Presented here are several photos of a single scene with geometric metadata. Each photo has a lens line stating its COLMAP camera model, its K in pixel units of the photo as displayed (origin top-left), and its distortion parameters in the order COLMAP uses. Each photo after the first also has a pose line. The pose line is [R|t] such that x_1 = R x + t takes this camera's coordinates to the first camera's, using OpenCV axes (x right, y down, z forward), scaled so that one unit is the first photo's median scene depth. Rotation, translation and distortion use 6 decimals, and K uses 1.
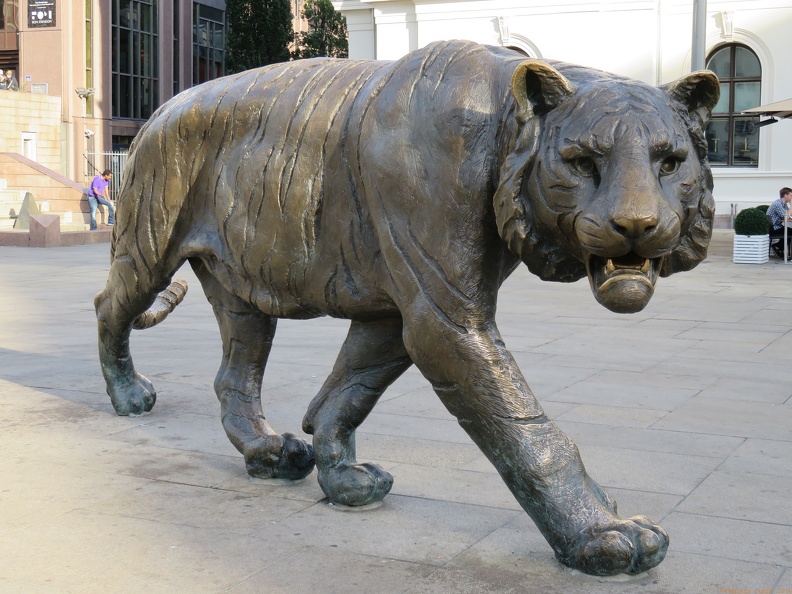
lens RADIAL K [[1282.7, 0, 395.9], [0, 1282.7, 296.7], [0, 0, 1]] dist [0.001277, 0.000000]
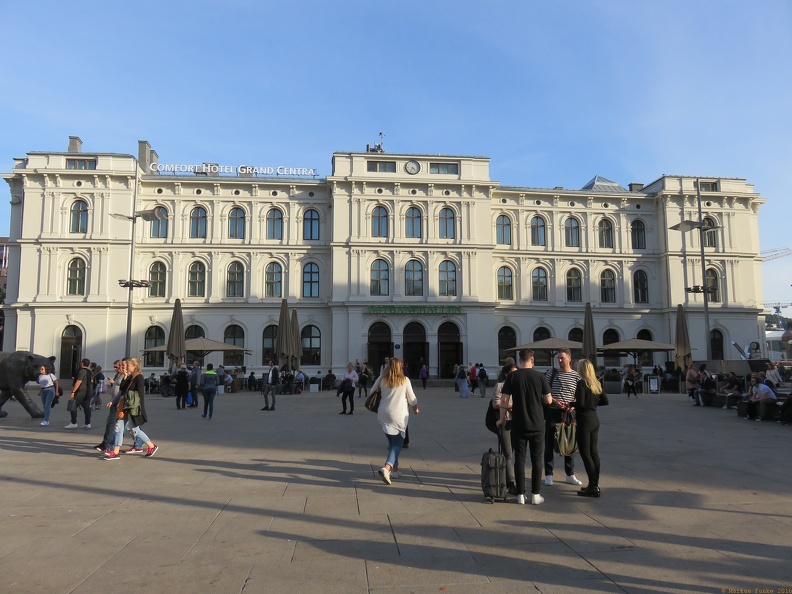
lens RADIAL K [[582.8, 0, 396.5], [0, 582.8, 298.0], [0, 0, 1]] dist [0.003321, 0.001342]
pose [[0.849548, 0.051938, 0.524948, 0.105526], [0.062584, 0.978189, -0.198065, 0.325105], [-0.523785, 0.201119, 0.827768, -3.146705]]
